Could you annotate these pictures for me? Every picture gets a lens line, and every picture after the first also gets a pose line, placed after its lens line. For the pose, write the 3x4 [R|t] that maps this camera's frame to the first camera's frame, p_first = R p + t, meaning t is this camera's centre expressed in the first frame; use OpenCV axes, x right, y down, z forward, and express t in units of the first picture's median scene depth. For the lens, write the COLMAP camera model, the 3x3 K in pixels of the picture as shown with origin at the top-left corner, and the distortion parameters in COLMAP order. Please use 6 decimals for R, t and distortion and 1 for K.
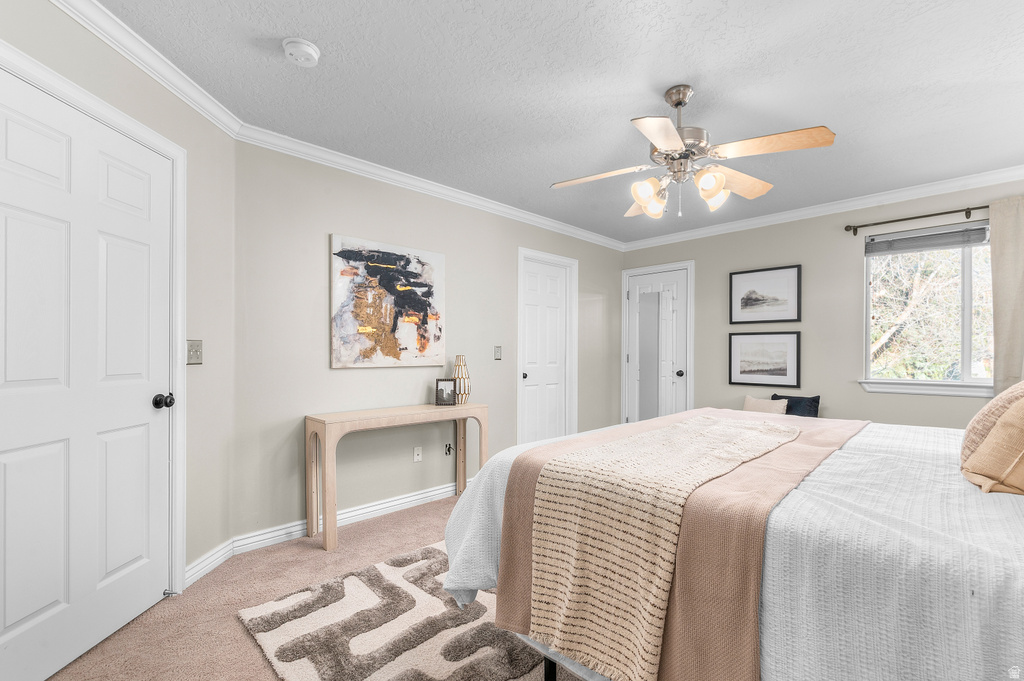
lens RADIAL K [[444.4, 0, 512.7], [0, 444.4, 351.5], [0, 0, 1]] dist [0.012833, -0.000232]
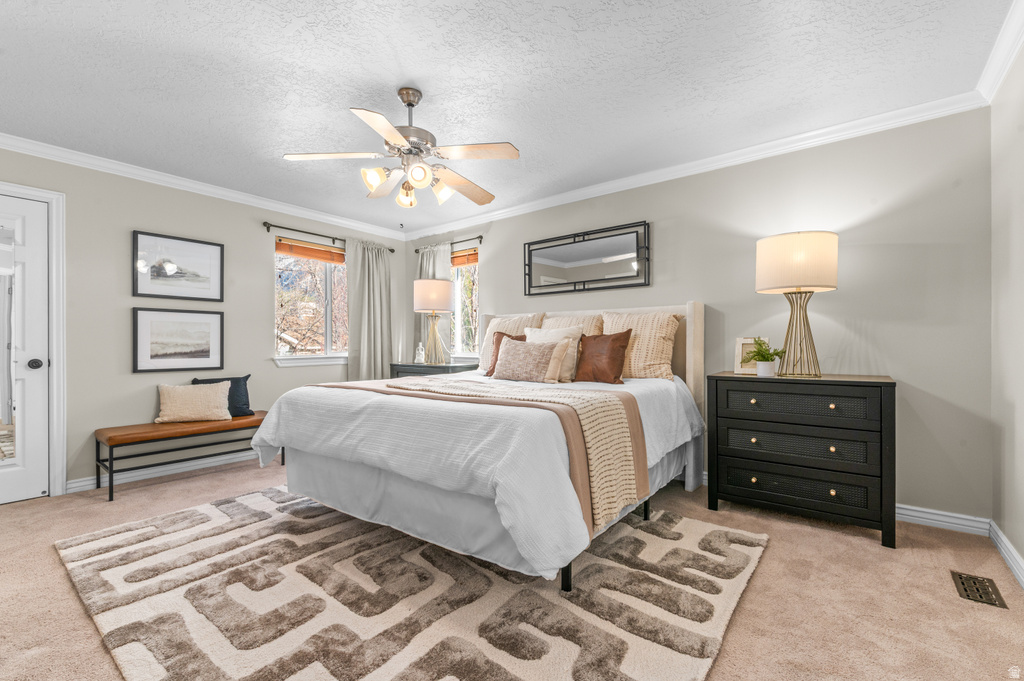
lens RADIAL K [[444.4, 0, 512.7], [0, 444.4, 339.6], [0, 0, 1]] dist [0.012833, -0.000232]
pose [[-0.125862, -0.002525, 0.992045, -0.410414], [-0.010060, 0.999949, 0.001269, 0.008406], [-0.991997, -0.009820, -0.125881, 0.474095]]
